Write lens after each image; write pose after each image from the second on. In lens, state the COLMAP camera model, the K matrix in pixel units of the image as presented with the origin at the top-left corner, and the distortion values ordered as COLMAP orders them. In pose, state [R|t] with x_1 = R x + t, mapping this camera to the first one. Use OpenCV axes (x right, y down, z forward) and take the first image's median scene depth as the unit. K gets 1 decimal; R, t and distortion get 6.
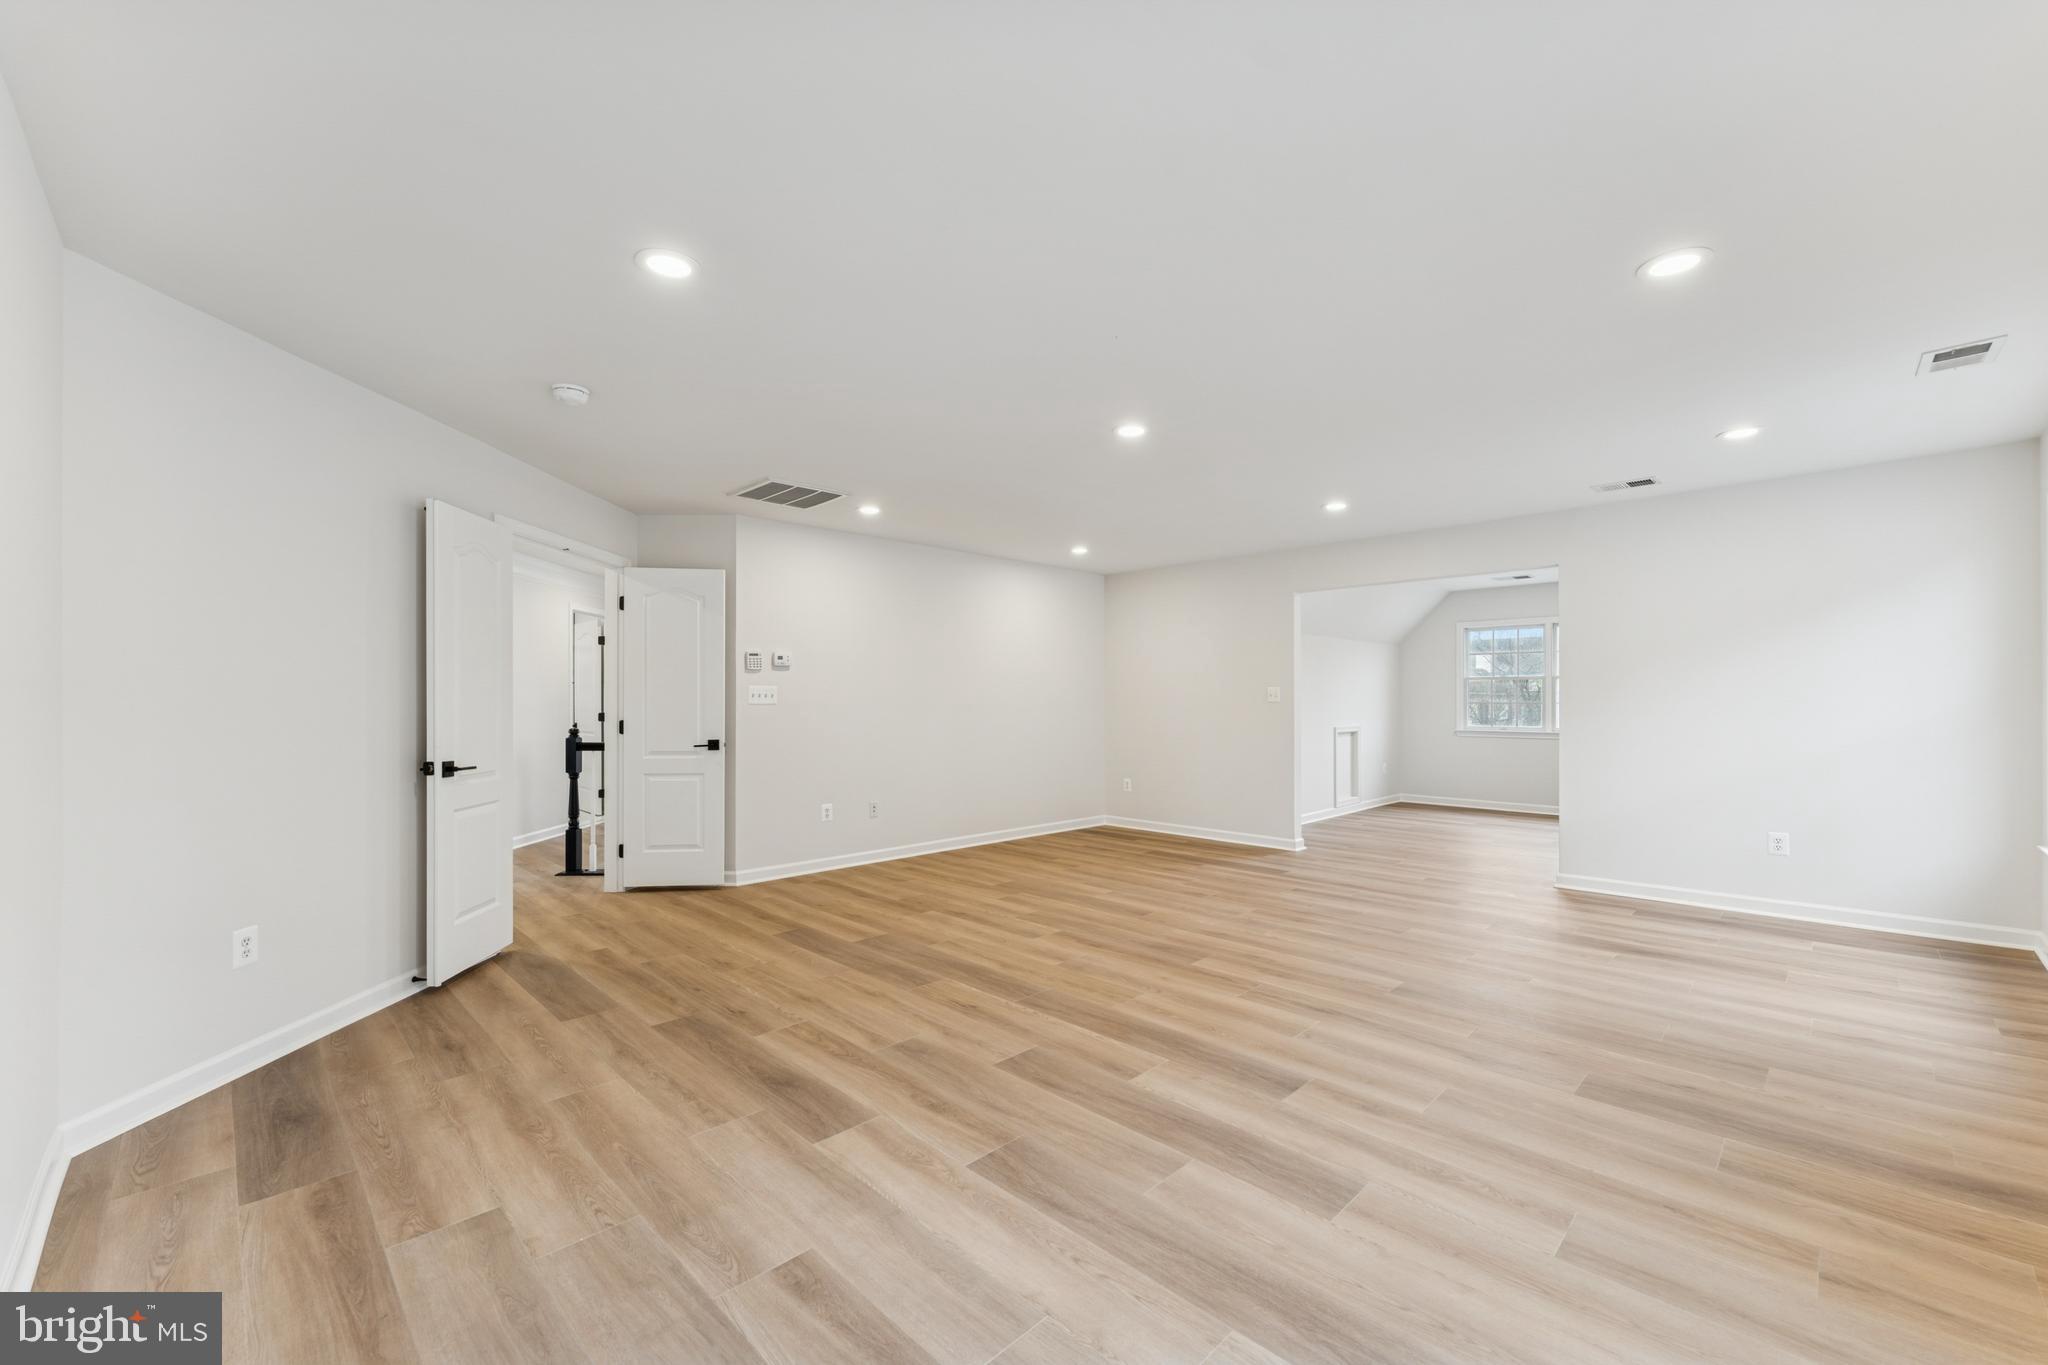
lens RADIAL K [[822.6, 0, 1022.1], [0, 822.6, 686.3], [0, 0, 1]] dist [-0.000971, -0.000208]
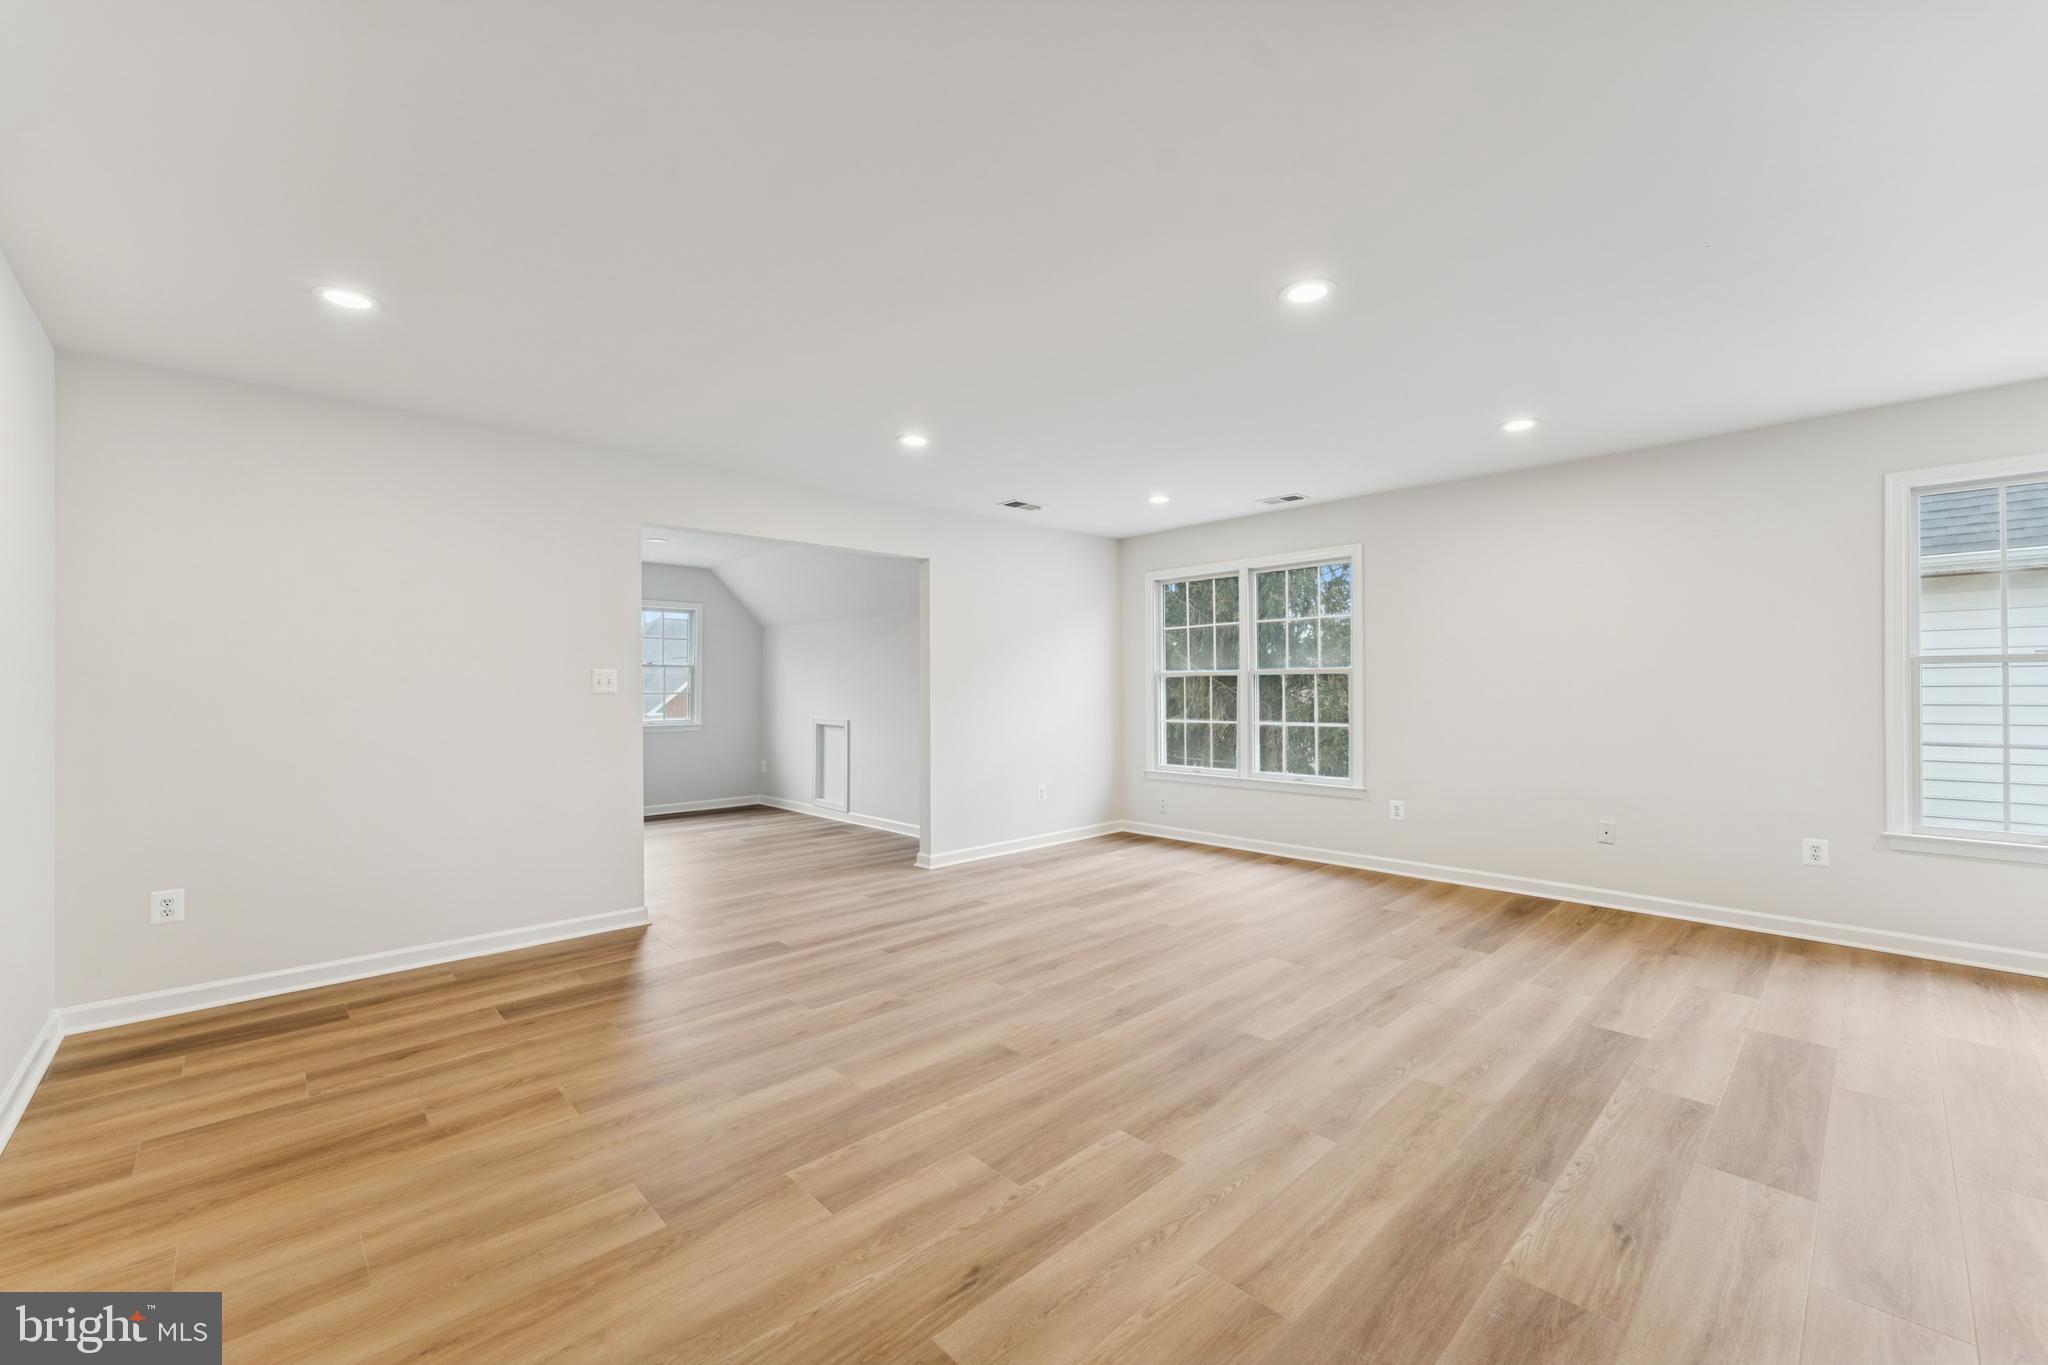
lens RADIAL K [[822.6, 0, 1022.1], [0, 822.6, 686.3], [0, 0, 1]] dist [-0.000971, -0.000208]
pose [[0.014895, 0.006202, 0.999870, -0.558212], [-0.011611, 0.999914, -0.006029, 0.024229], [-0.999822, -0.011520, 0.014965, 1.244942]]
